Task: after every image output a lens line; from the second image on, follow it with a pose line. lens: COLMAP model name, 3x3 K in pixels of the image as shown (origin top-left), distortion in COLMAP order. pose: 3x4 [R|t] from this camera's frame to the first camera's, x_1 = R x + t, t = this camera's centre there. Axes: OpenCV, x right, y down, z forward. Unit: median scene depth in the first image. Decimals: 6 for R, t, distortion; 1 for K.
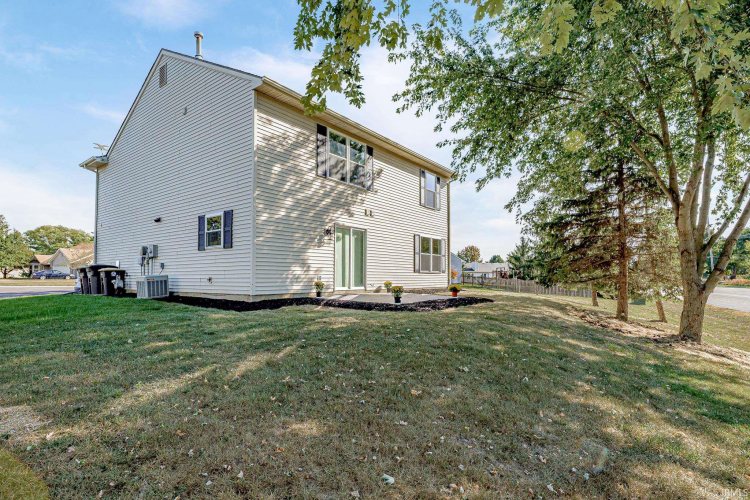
lens RADIAL K [[383.2, 0, 379.7], [0, 383.2, 263.6], [0, 0, 1]] dist [0.001915, 0.003139]
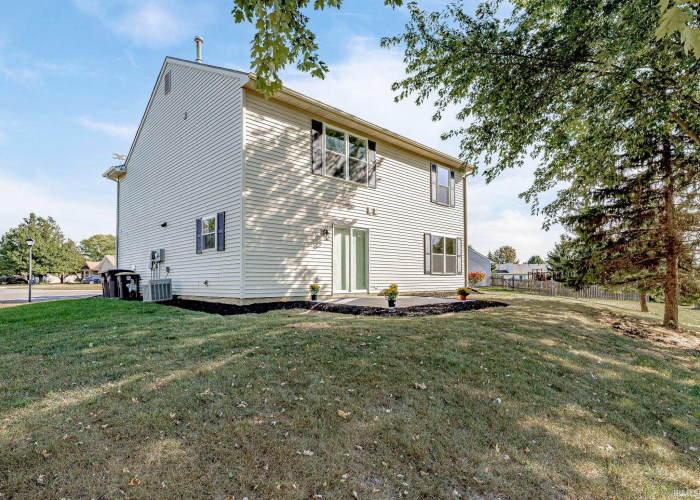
lens RADIAL K [[391.1, 0, 354.1], [0, 391.1, 263.9], [0, 0, 1]] dist [0.007449, -0.000136]
pose [[0.989728, -0.012529, -0.142414, 0.073988], [0.011583, 0.999905, -0.007466, 0.004387], [0.142494, 0.005740, 0.989779, 0.046069]]
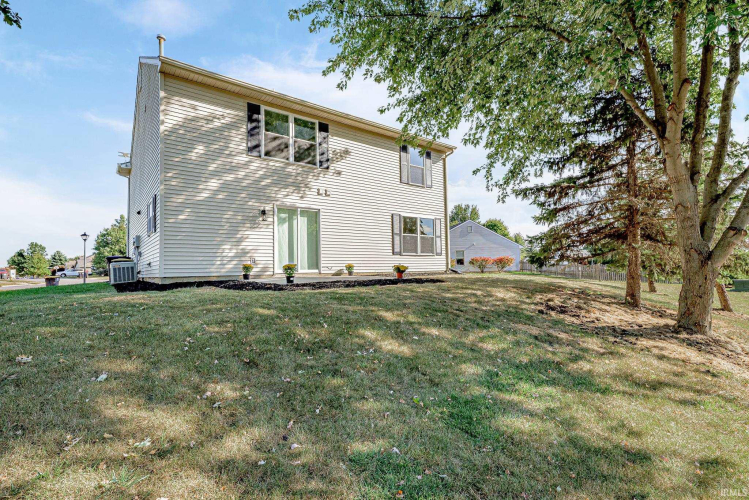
lens RADIAL K [[362.2, 0, 377.1], [0, 362.2, 251.4], [0, 0, 1]] dist [0.008887, 0.000142]
pose [[0.966261, -0.034382, -0.255259, 0.367315], [0.030465, 0.999350, -0.019284, 0.040890], [0.255756, 0.010857, 0.966680, 0.186727]]
